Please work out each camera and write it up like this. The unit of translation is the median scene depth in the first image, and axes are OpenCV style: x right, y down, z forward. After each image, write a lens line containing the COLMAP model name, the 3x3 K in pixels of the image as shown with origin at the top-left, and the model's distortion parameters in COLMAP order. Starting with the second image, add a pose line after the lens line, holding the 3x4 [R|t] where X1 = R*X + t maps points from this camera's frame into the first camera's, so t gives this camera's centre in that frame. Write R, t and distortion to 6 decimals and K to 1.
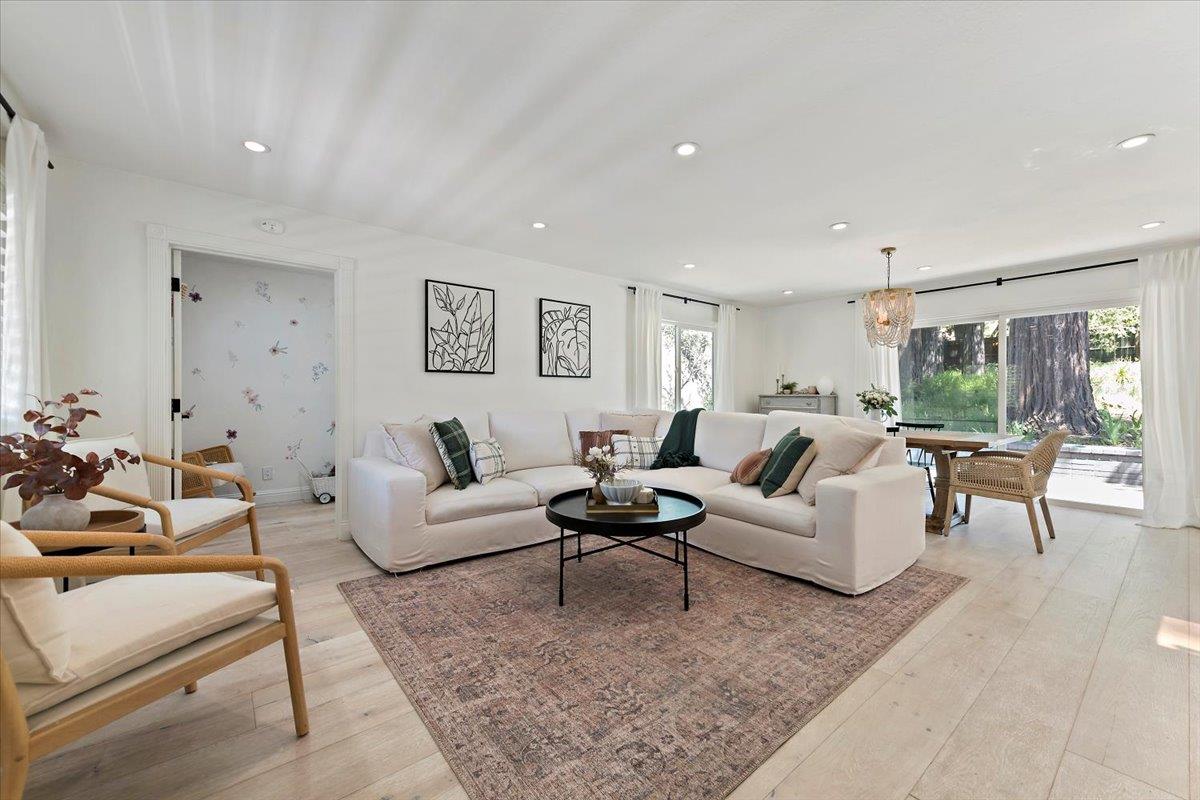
lens RADIAL K [[473.4, 0, 597.9], [0, 473.4, 393.3], [0, 0, 1]] dist [0.011964, -0.003200]
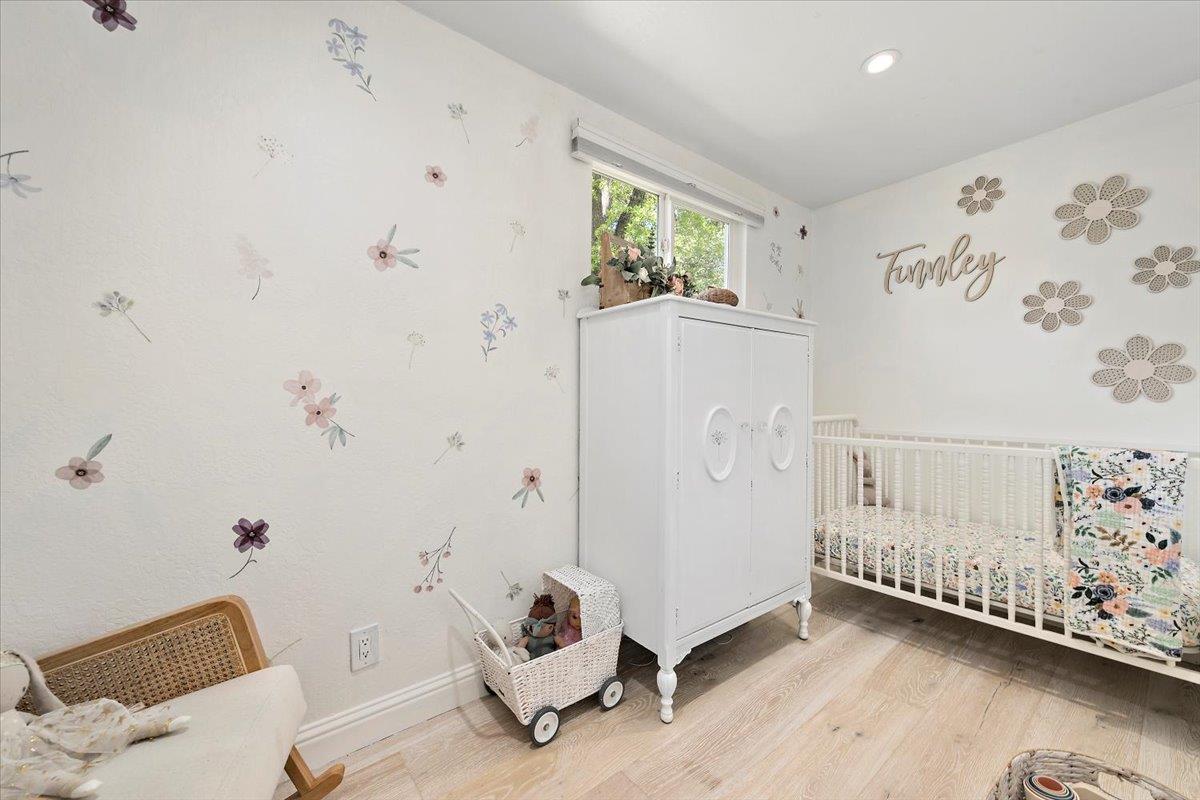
lens RADIAL K [[473.4, 0, 600.8], [0, 473.4, 396.6], [0, 0, 1]] dist [0.011964, -0.003200]
pose [[0.999999, 0.001187, 0.000741, -0.541326], [-0.001192, 0.999975, 0.007036, 0.001716], [-0.000733, -0.007037, 0.999975, 0.691581]]
